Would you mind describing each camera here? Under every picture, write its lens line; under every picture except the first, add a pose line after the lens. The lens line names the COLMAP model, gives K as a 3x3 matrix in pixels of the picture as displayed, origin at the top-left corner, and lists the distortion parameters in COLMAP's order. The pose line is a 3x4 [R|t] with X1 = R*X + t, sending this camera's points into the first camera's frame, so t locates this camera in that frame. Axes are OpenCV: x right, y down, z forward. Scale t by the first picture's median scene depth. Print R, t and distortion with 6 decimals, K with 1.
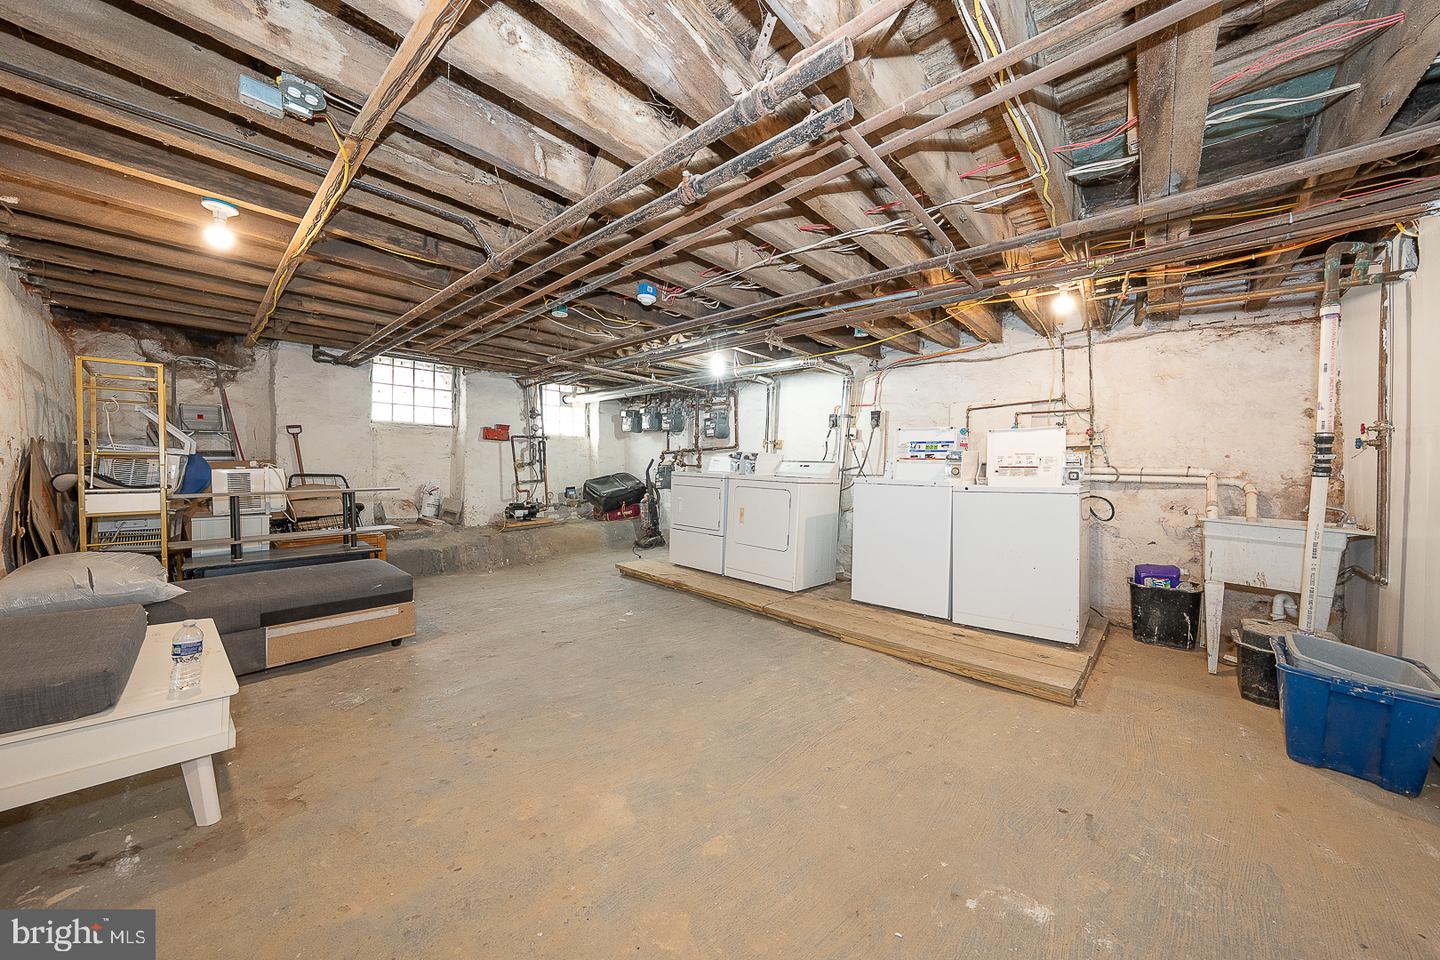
lens RADIAL K [[498.7, 0, 716.6], [0, 498.7, 475.4], [0, 0, 1]] dist [0.000272, 0.000003]
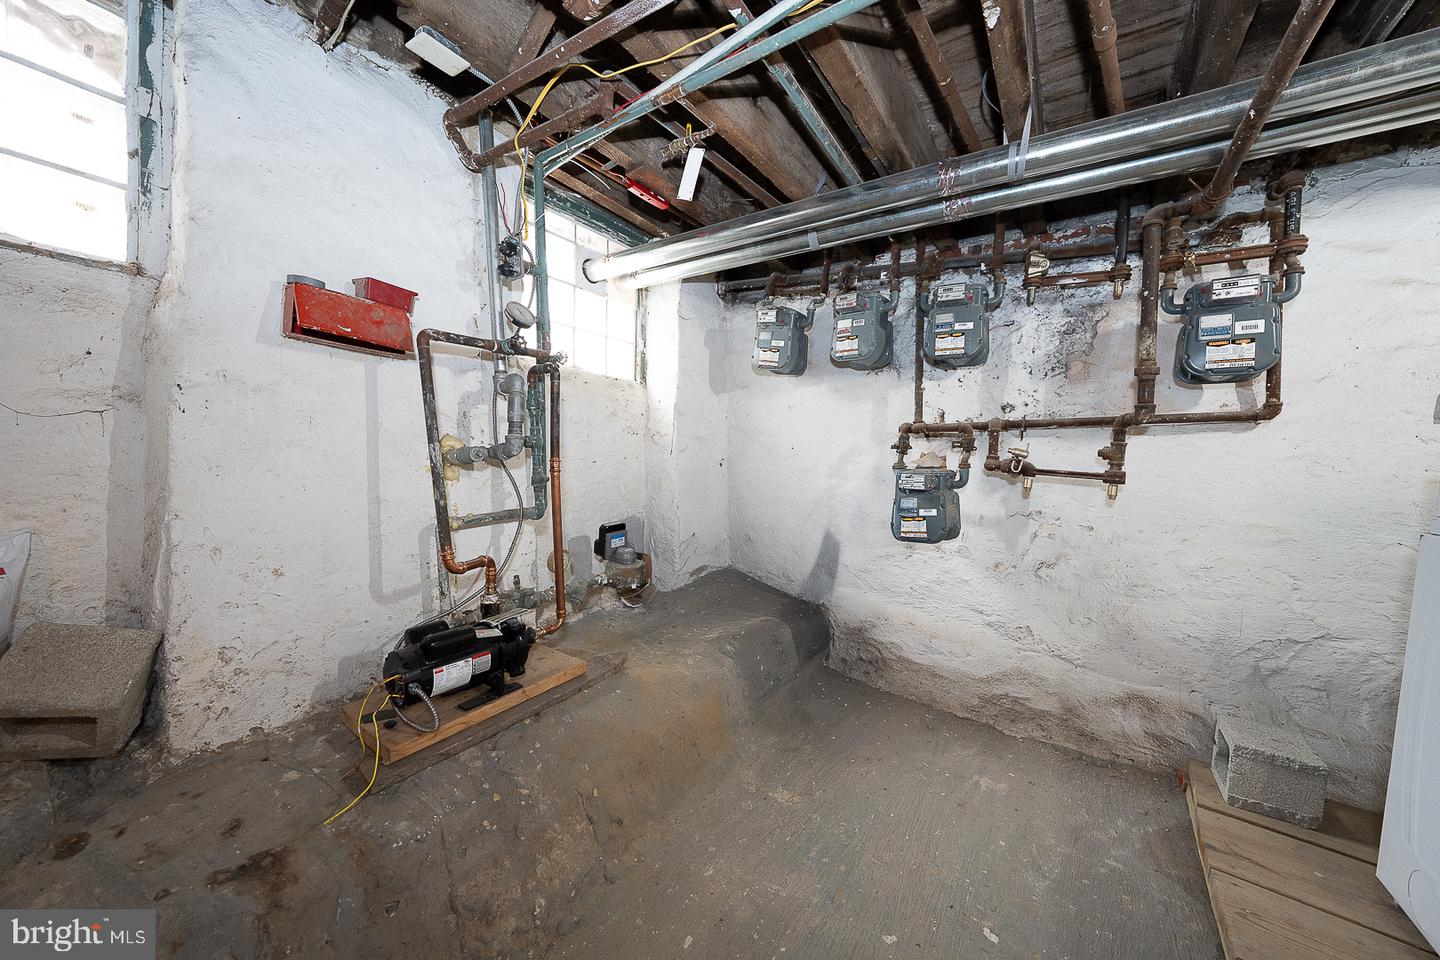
lens RADIAL K [[510.6, 0, 721.4], [0, 510.6, 475.1], [0, 0, 1]] dist [-0.001008, -0.000028]
pose [[0.991342, 0.024213, 0.129055, -0.295020], [-0.027314, 0.999378, 0.022317, -0.020472], [-0.128434, -0.025648, 0.991386, 0.727346]]
